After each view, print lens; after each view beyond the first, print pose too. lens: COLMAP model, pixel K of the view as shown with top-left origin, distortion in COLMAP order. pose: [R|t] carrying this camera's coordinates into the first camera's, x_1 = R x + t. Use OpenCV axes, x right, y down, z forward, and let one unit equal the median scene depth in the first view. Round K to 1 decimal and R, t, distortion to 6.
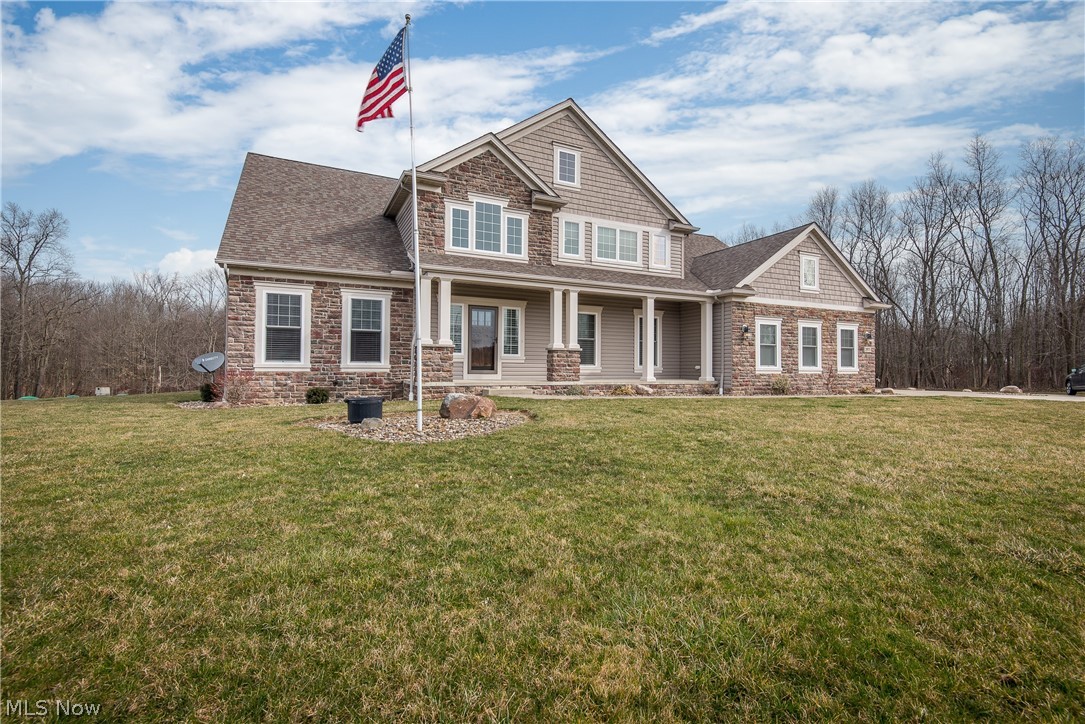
lens RADIAL K [[500.5, 0, 542.9], [0, 500.5, 366.0], [0, 0, 1]] dist [0.022576, -0.010906]
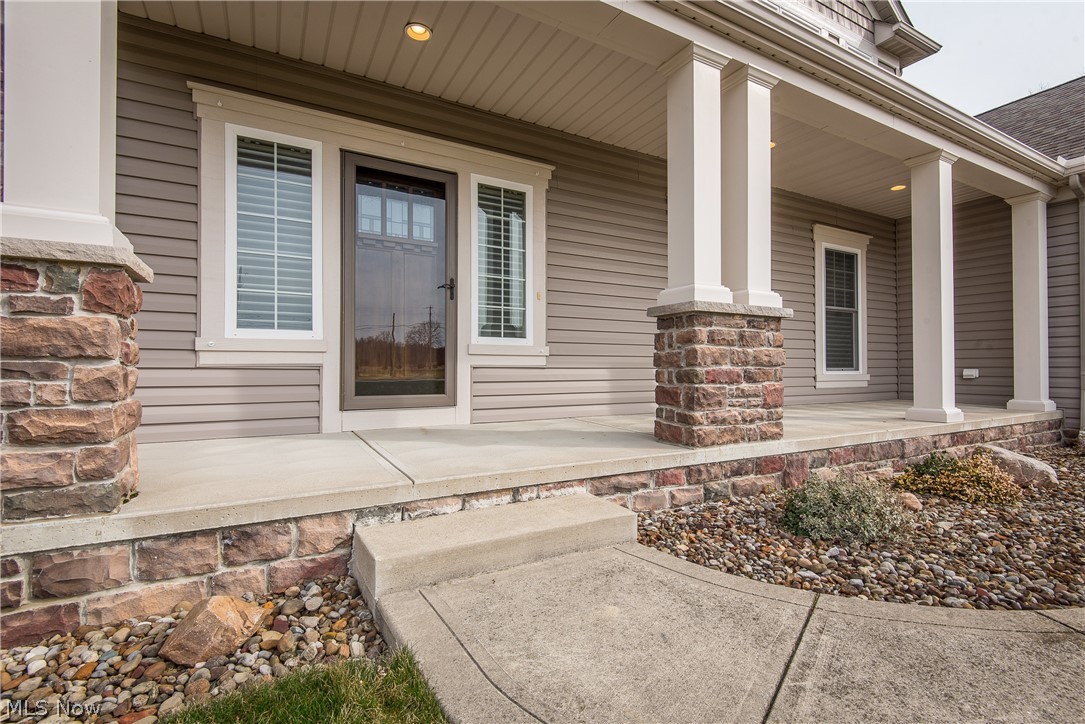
lens RADIAL K [[500.5, 0, 543.9], [0, 500.5, 367.5], [0, 0, 1]] dist [0.022576, -0.010906]
pose [[0.998501, -0.008419, 0.054084, -0.045344], [0.008476, 0.999964, -0.000831, -0.004921], [-0.054075, 0.001288, 0.998536, 0.576985]]
